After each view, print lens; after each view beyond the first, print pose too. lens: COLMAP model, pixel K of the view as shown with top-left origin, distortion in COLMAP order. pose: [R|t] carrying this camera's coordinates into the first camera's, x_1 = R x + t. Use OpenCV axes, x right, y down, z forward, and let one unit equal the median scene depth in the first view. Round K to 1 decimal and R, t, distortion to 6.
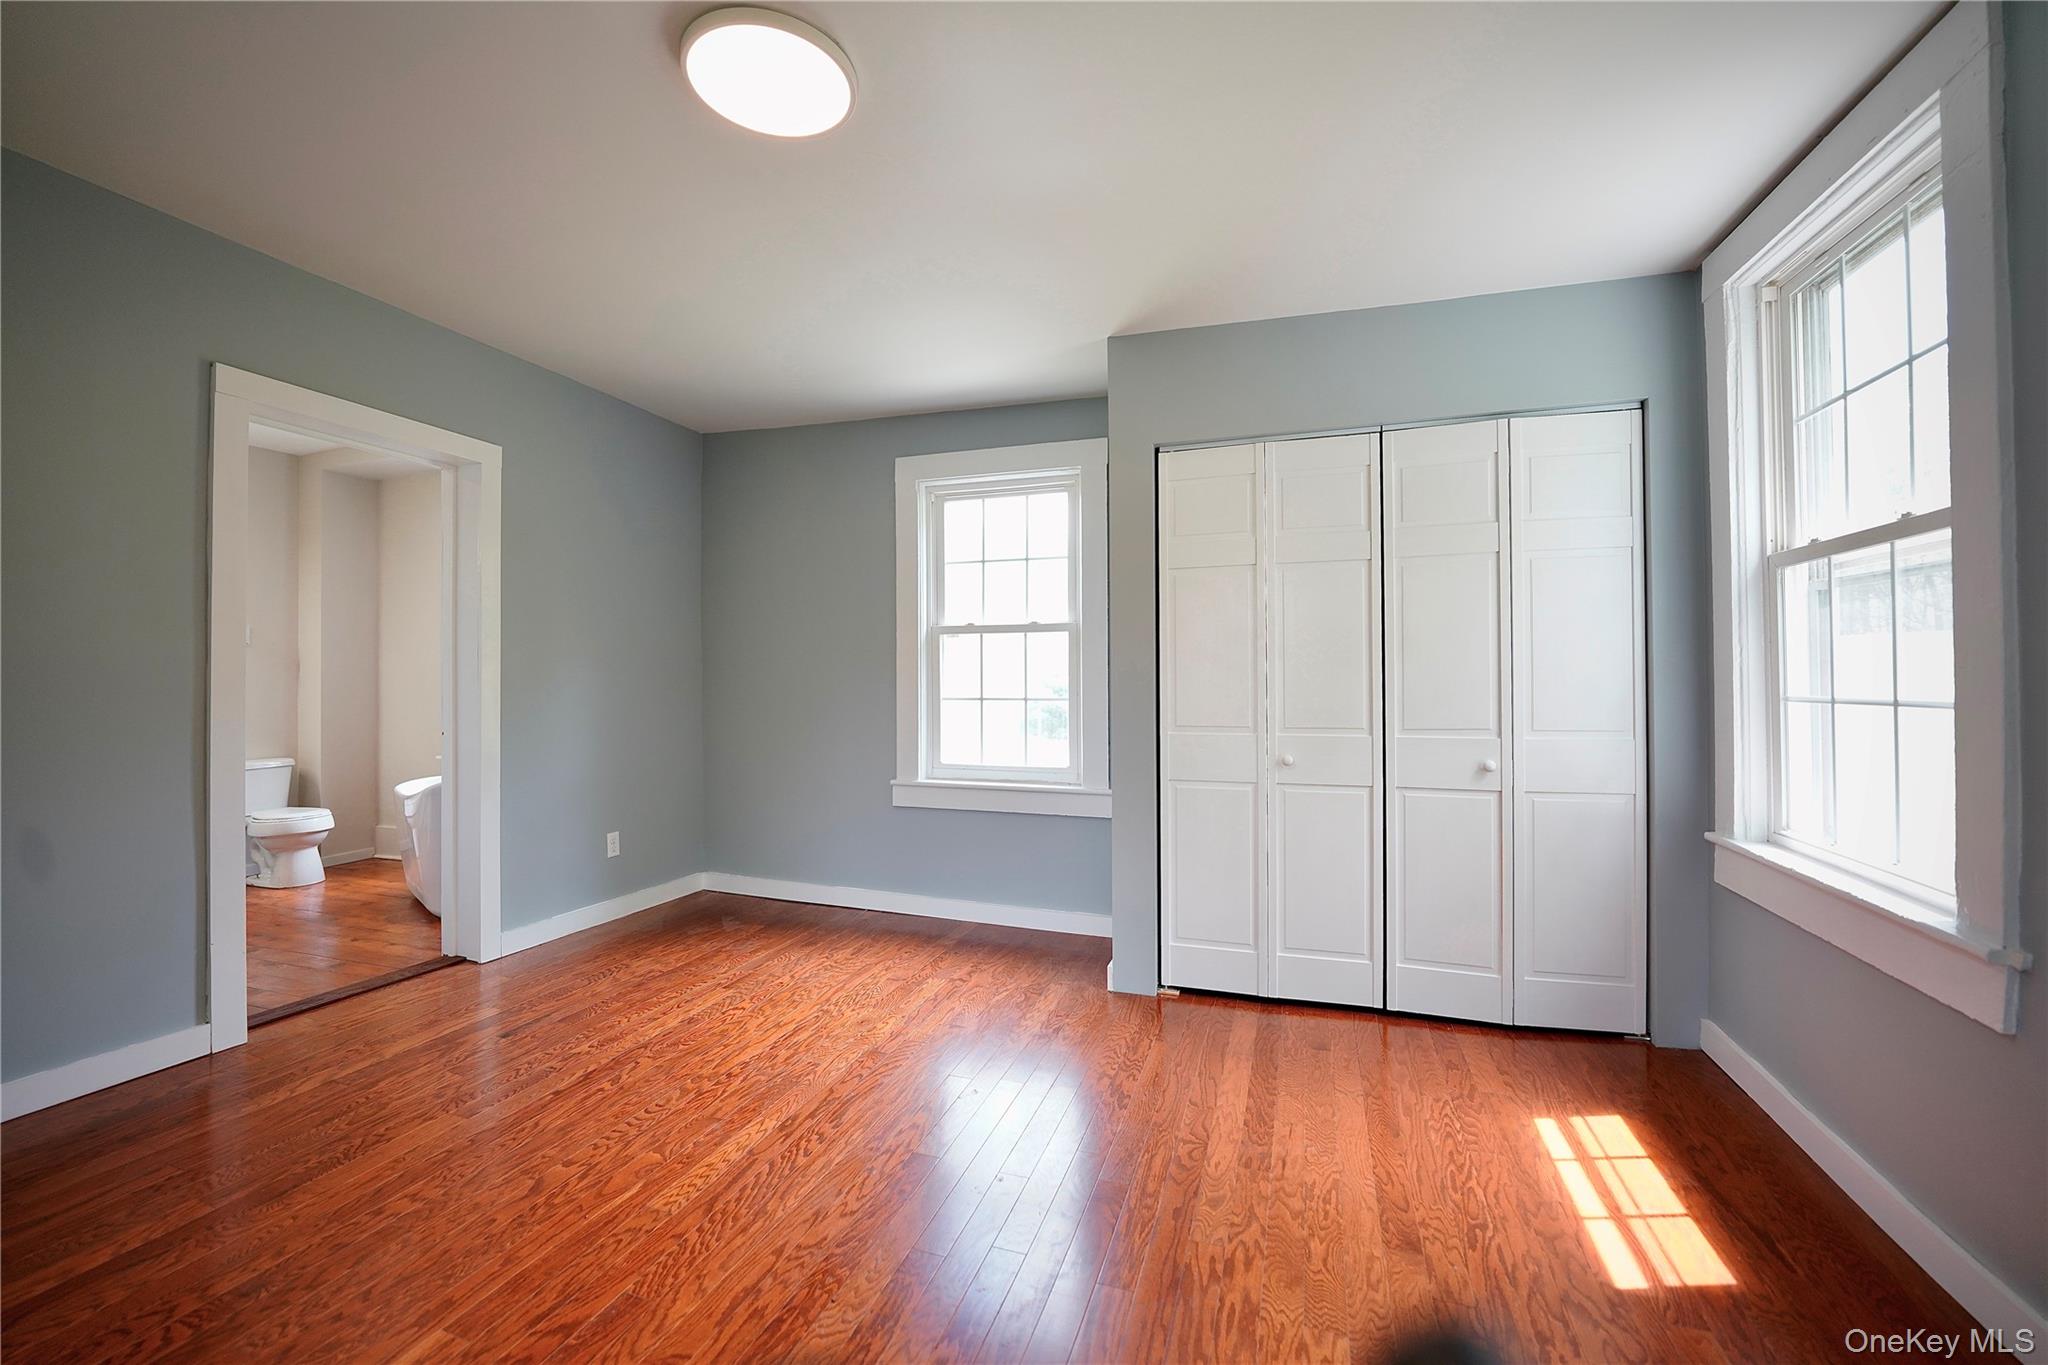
lens RADIAL K [[815.9, 0, 1026.1], [0, 815.9, 676.9], [0, 0, 1]] dist [-0.032281, 0.004455]
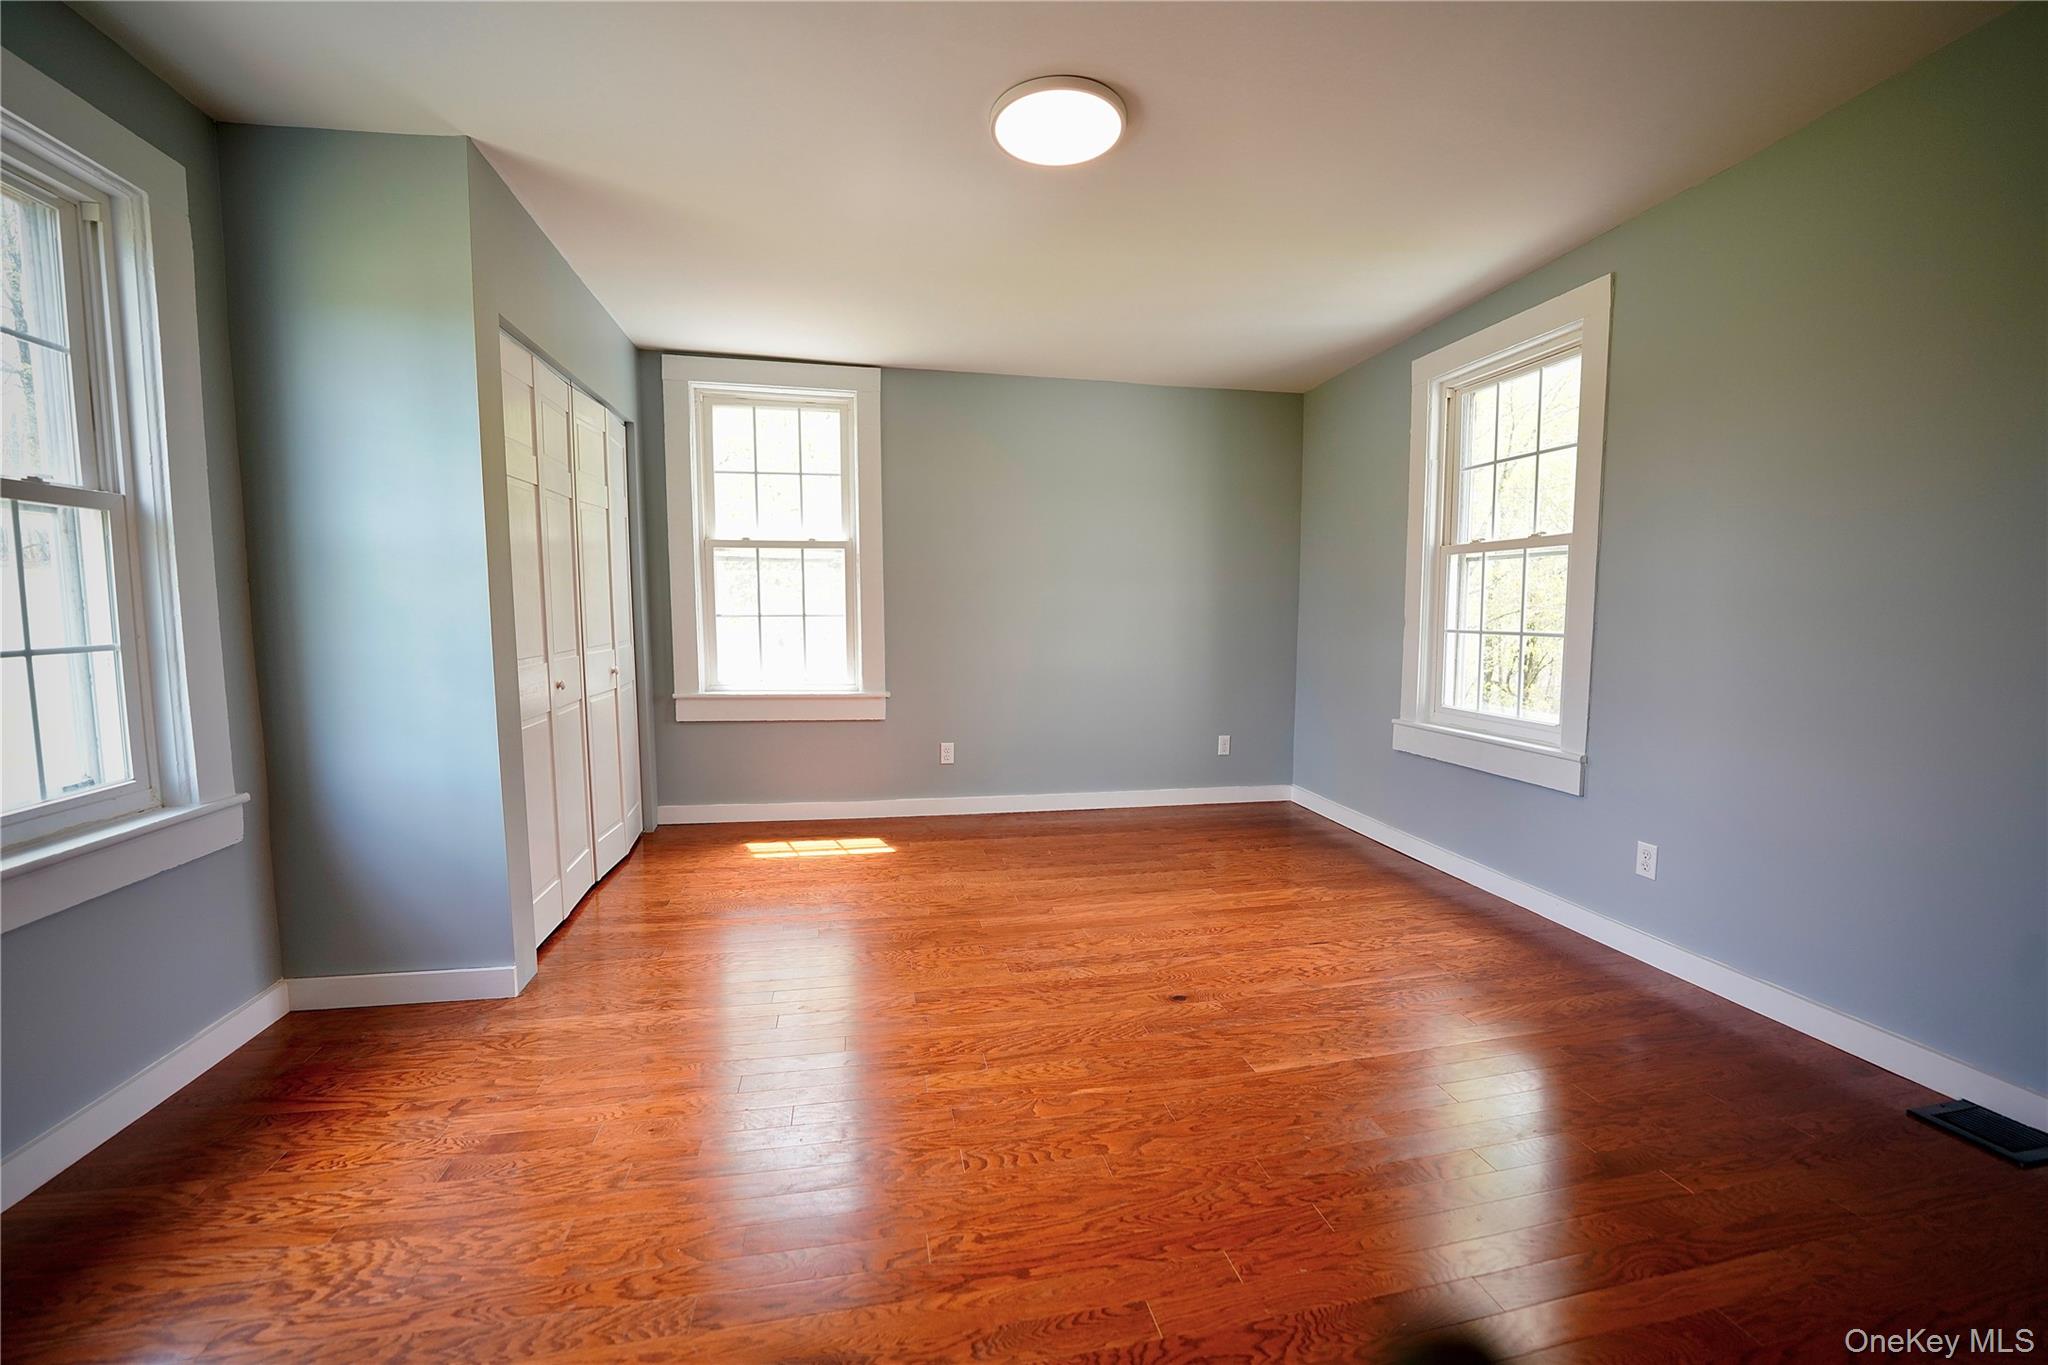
lens RADIAL K [[815.9, 0, 1026.1], [0, 815.9, 676.9], [0, 0, 1]] dist [-0.032281, 0.004455]
pose [[-0.503193, -0.075044, 0.860910, -1.252320], [-0.001522, 0.996298, 0.085956, 0.011853], [-0.864173, 0.041942, -0.501444, 1.489084]]
